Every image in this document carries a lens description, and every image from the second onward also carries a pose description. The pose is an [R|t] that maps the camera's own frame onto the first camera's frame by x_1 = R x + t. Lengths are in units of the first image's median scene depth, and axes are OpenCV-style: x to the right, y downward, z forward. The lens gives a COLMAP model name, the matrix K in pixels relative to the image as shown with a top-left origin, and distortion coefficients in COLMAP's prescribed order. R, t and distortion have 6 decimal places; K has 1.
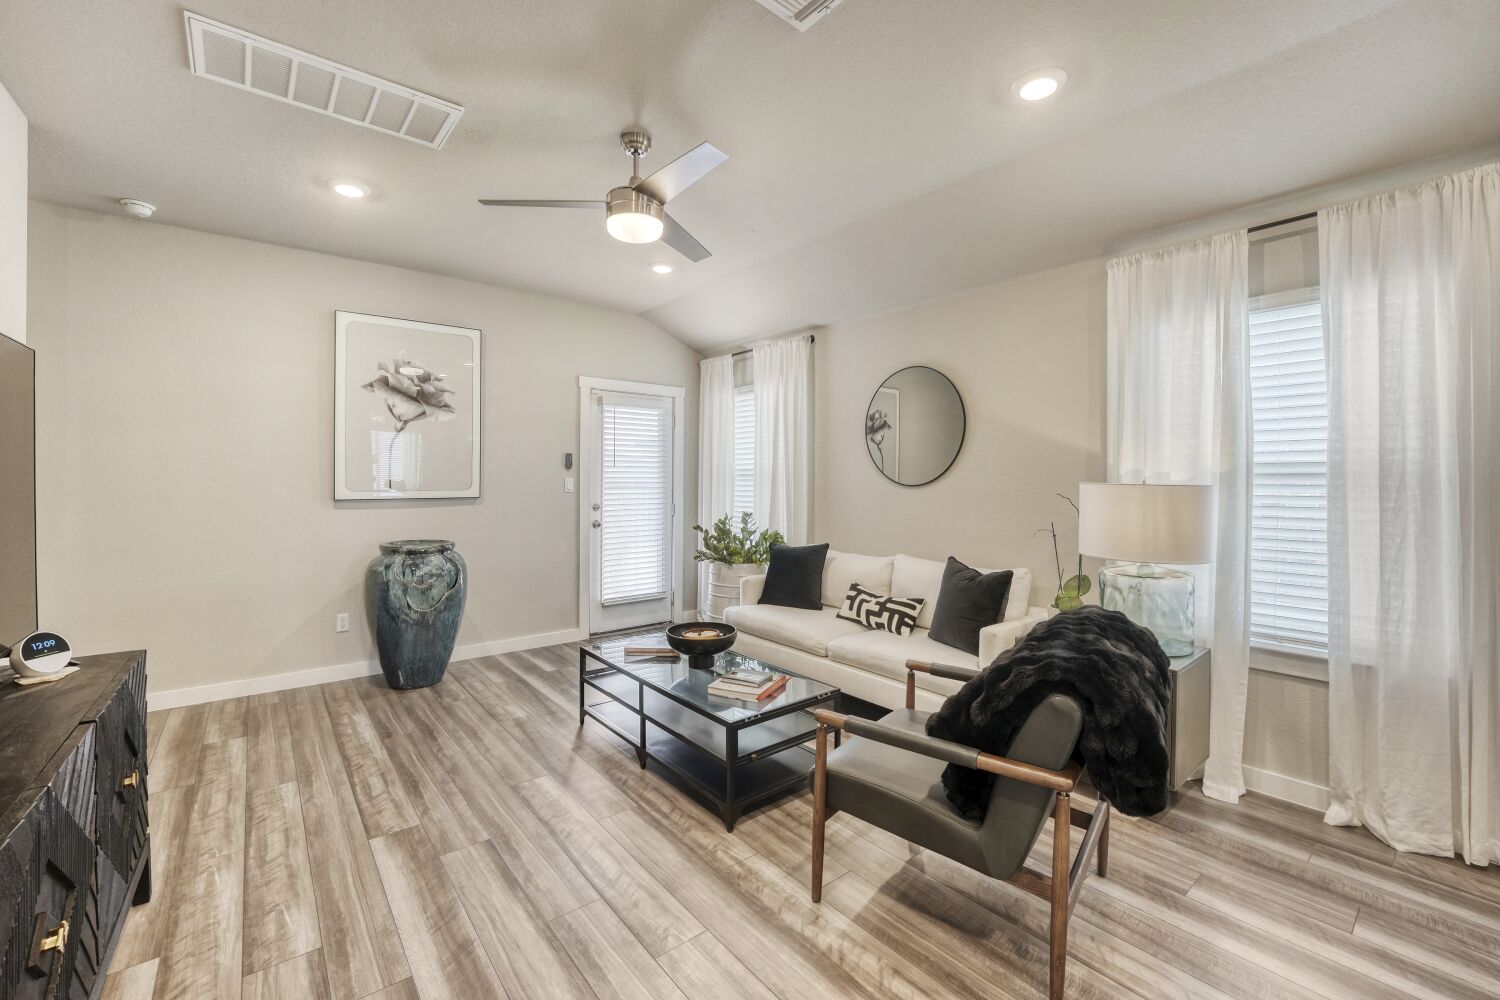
lens RADIAL K [[627.3, 0, 744.7], [0, 627.3, 481.3], [0, 0, 1]] dist [-0.012070, 0.000044]
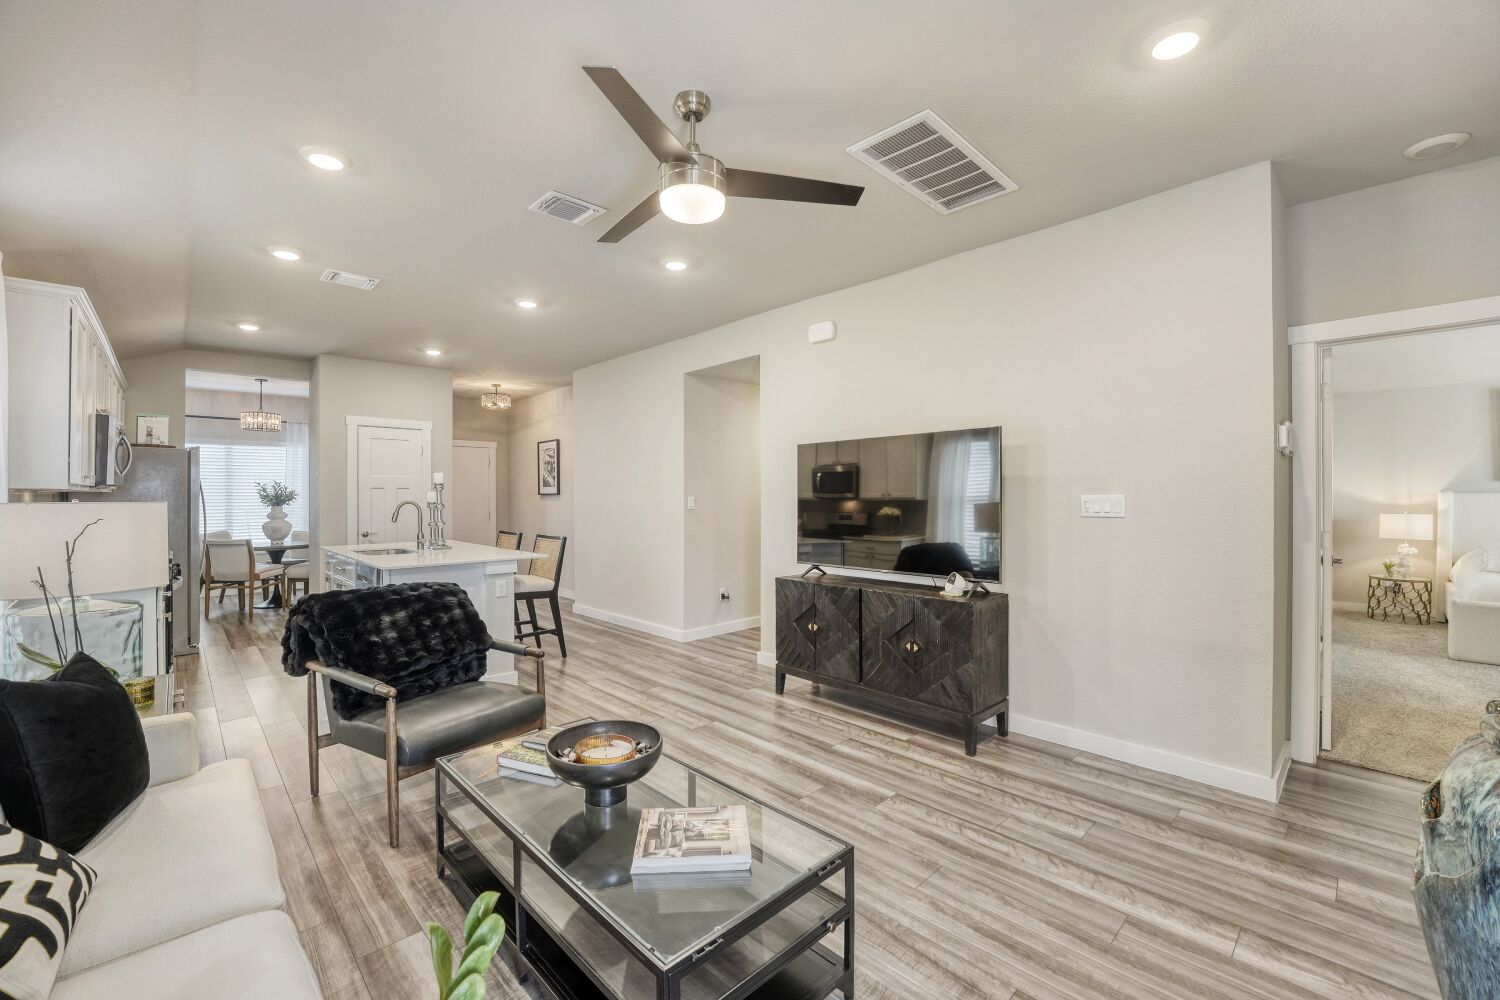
lens RADIAL K [[612.7, 0, 747.3], [0, 612.7, 492.8], [0, 0, 1]] dist [-0.000298, 0.000050]
pose [[-0.995537, -0.000023, -0.094373, -0.206369], [-0.000136, 0.999999, 0.001197, -0.009540], [0.094373, 0.001204, -0.995536, 2.206220]]
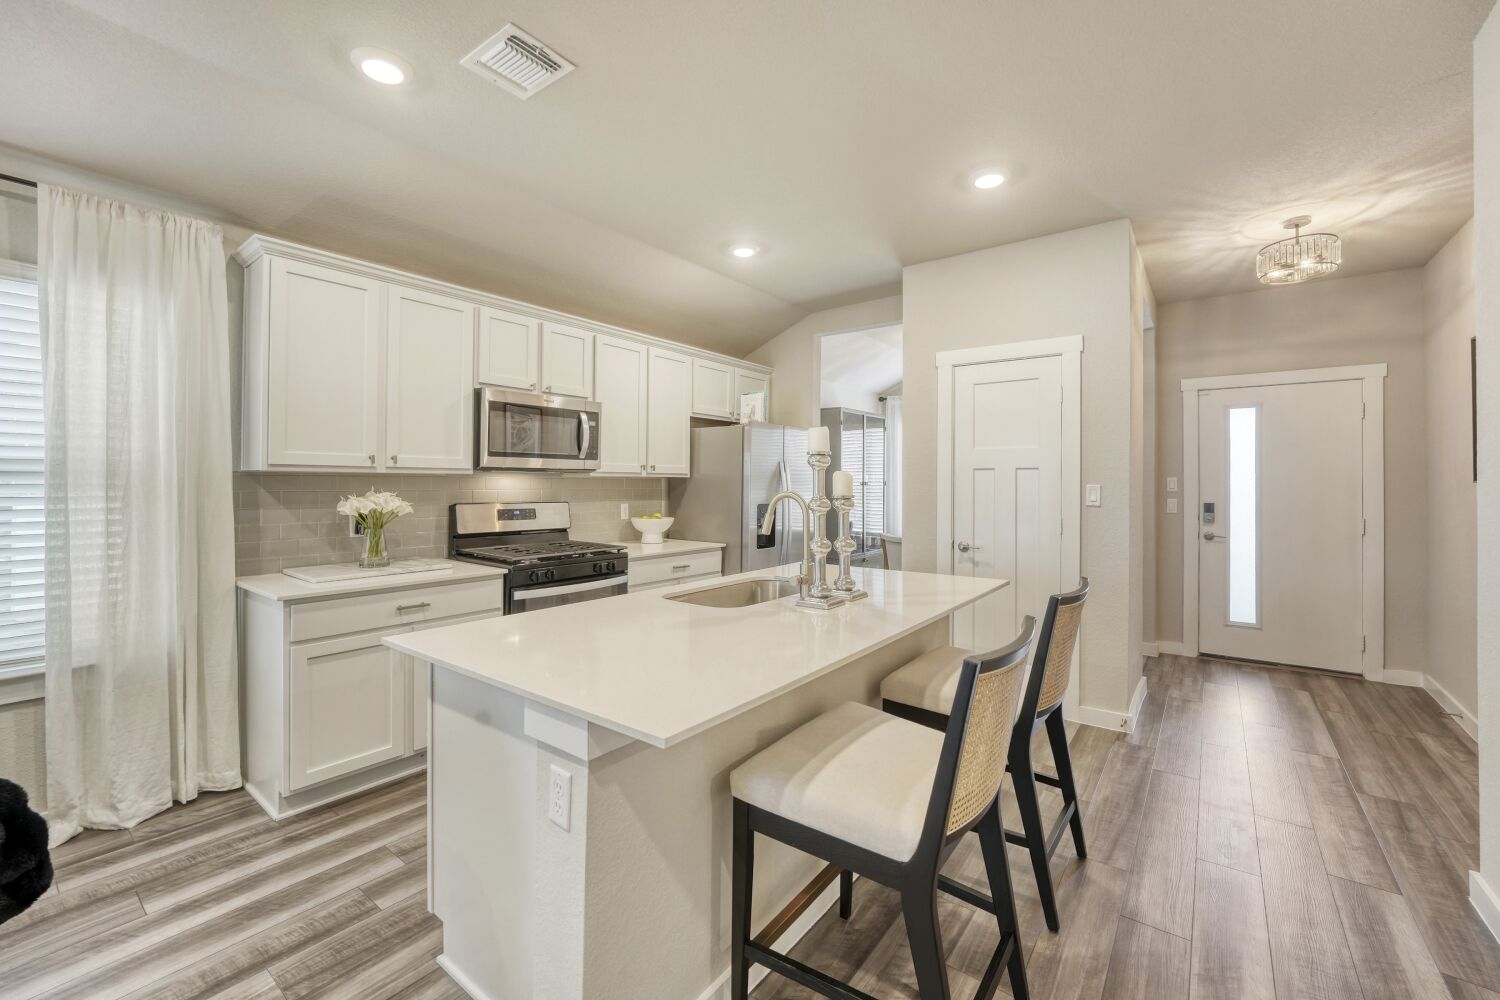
lens RADIAL K [[612.7, 0, 747.3], [0, 612.7, 492.8], [0, 0, 1]] dist [-0.000298, 0.000050]
pose [[-0.249901, -0.015963, 0.968140, -0.219004], [0.002635, 0.999849, 0.017166, 0.005865], [-0.968268, 0.006841, -0.249821, 0.229102]]
